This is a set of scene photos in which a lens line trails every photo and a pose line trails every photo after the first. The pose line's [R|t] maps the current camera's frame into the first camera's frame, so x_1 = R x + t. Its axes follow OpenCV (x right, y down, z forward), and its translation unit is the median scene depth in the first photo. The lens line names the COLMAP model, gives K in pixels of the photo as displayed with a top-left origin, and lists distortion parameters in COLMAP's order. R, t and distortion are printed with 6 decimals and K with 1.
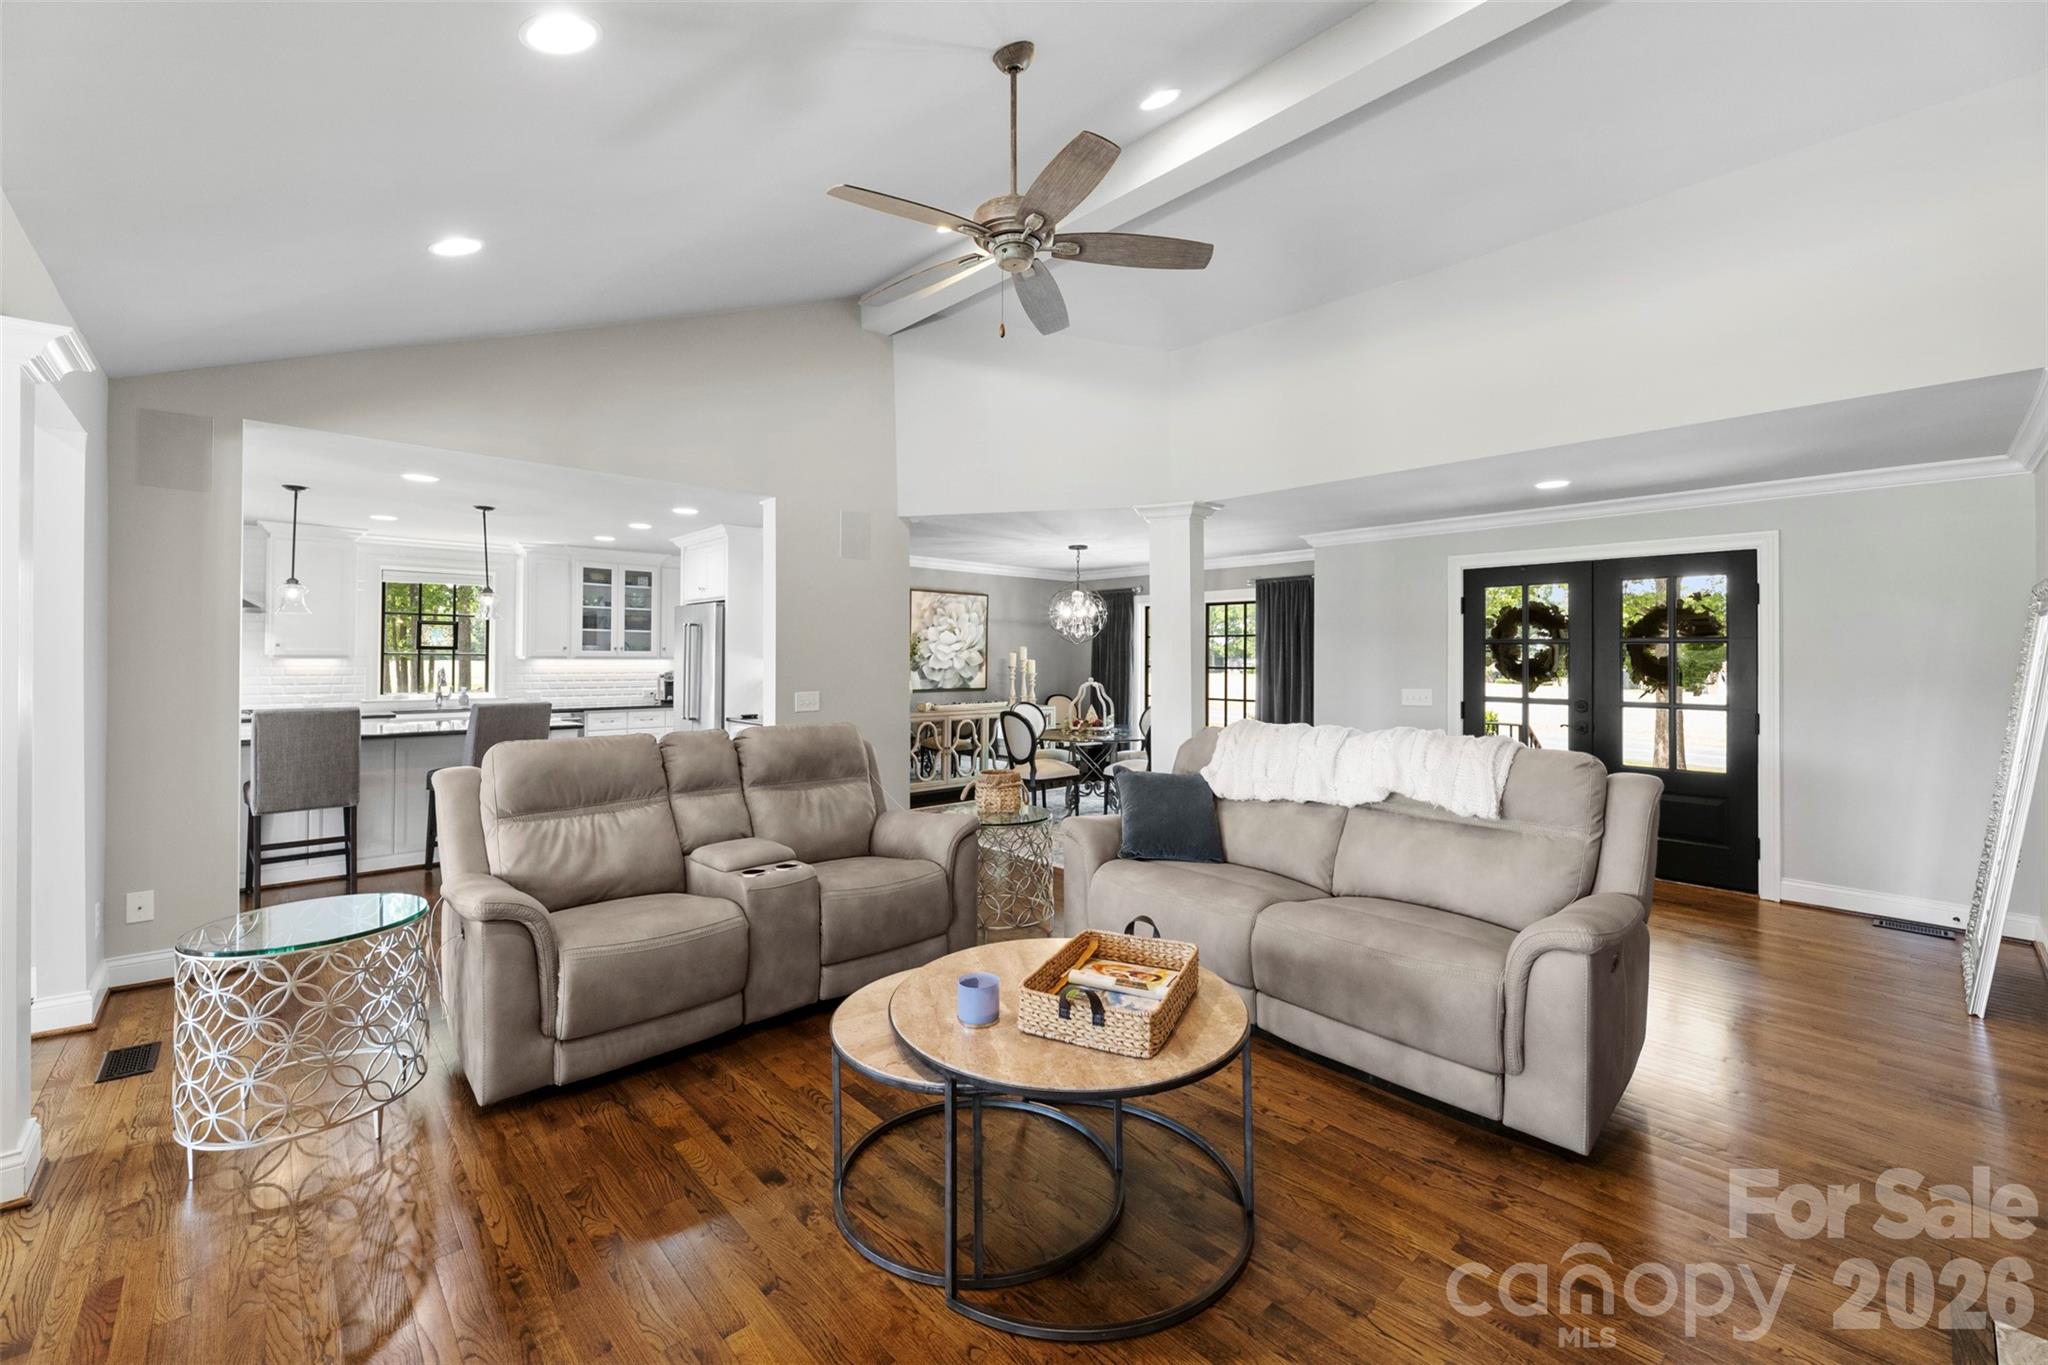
lens RADIAL K [[819.4, 0, 1019.5], [0, 819.4, 648.8], [0, 0, 1]] dist [0.003261, 0.000072]
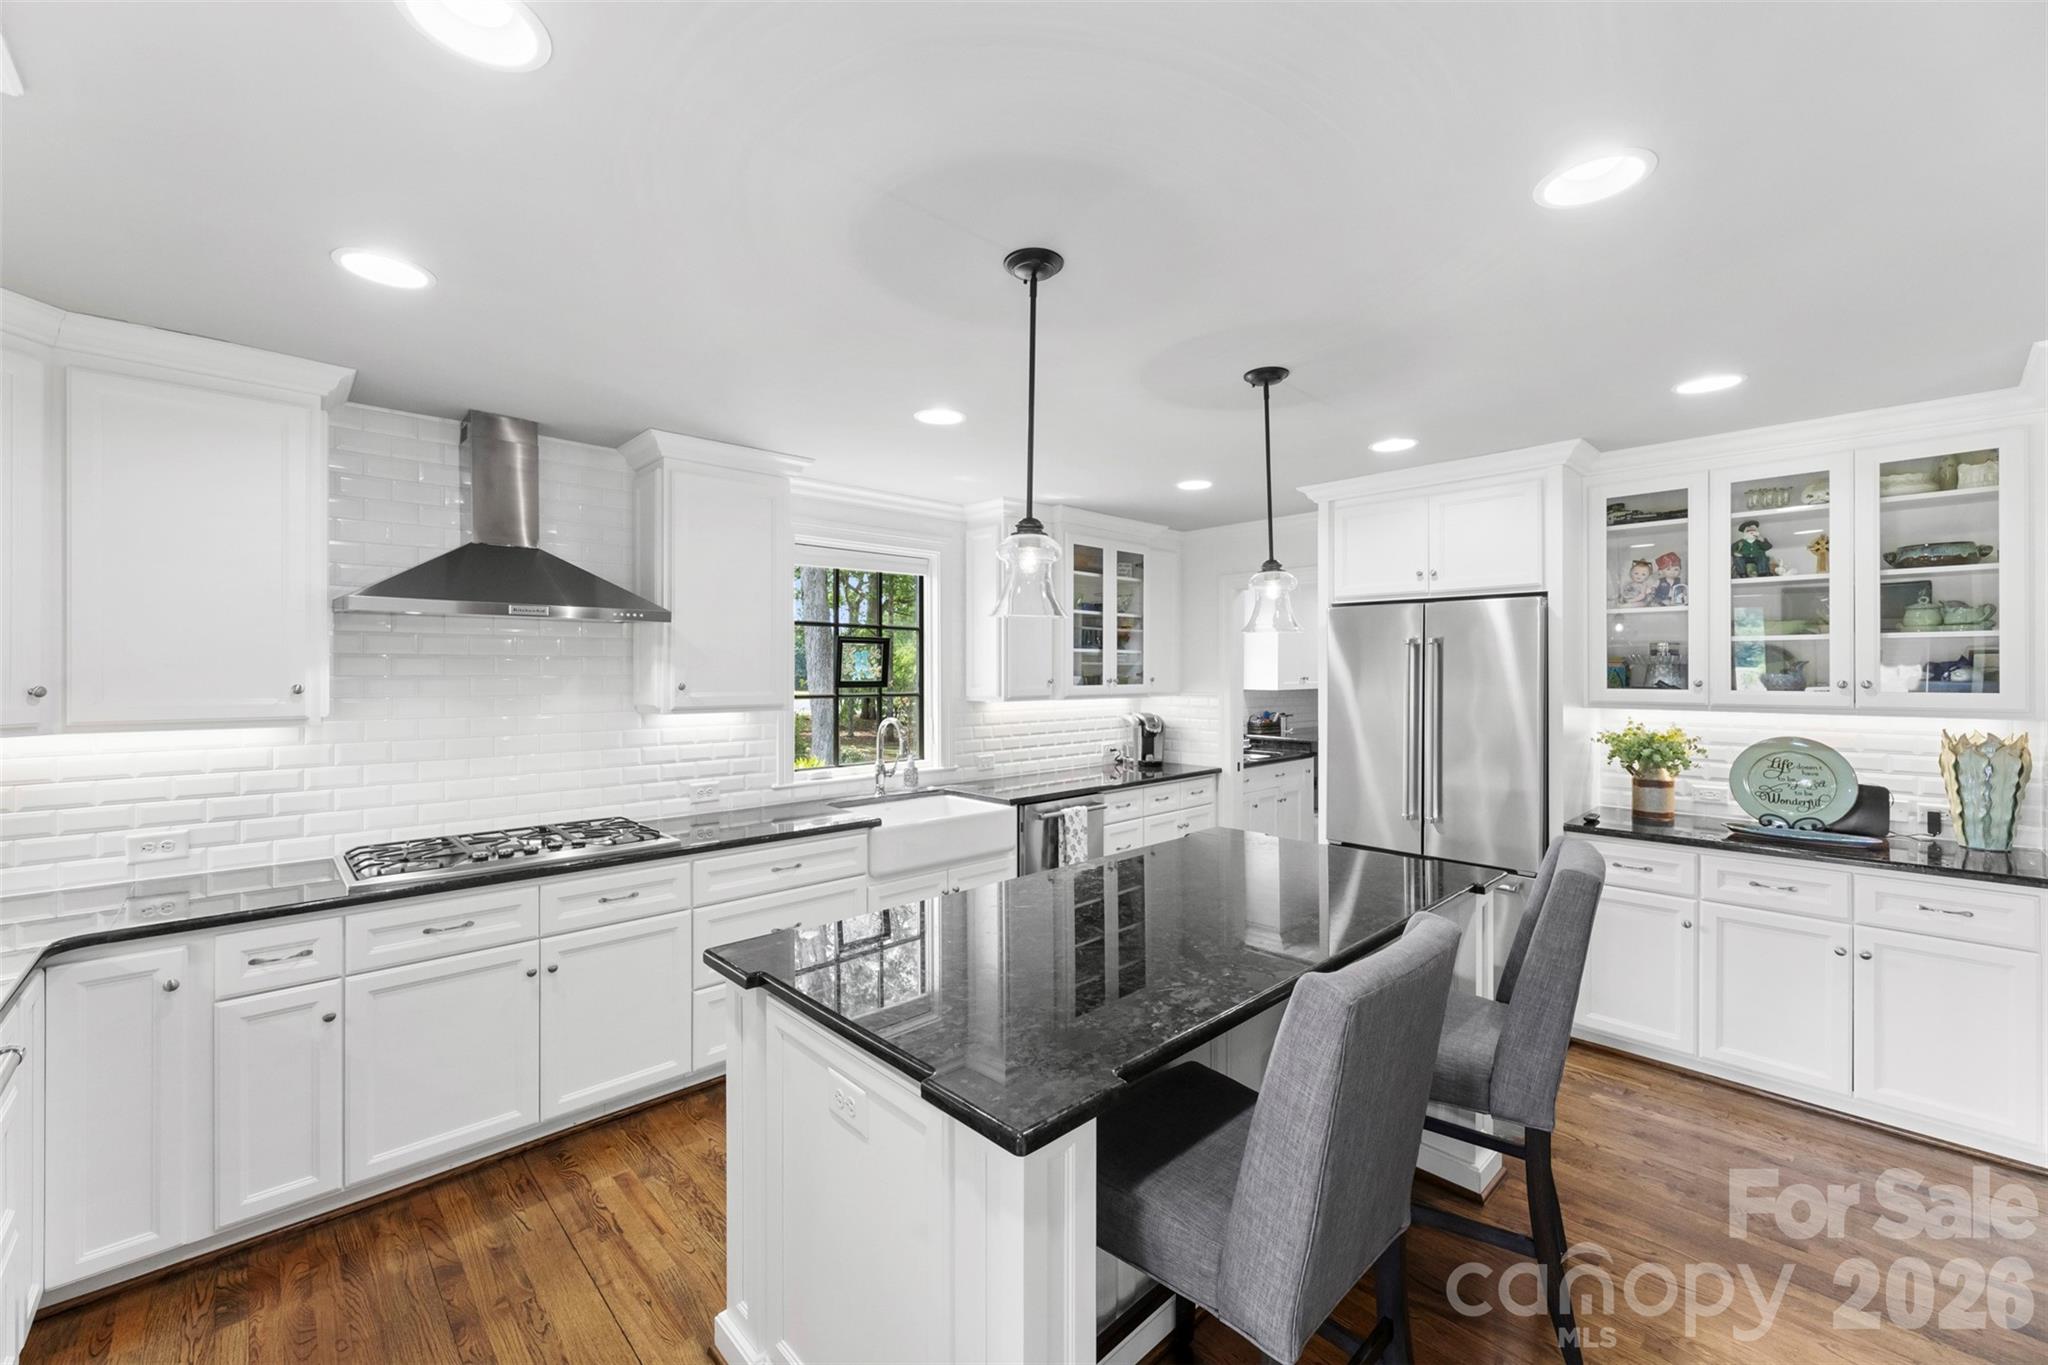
lens RADIAL K [[819.4, 0, 1032.9], [0, 819.4, 674.6], [0, 0, 1]] dist [0.003261, 0.000072]
pose [[0.999762, -0.005129, 0.021227, -0.659514], [0.004781, 0.999854, 0.016428, -0.017867], [-0.021308, -0.016323, 0.999640, 0.473900]]
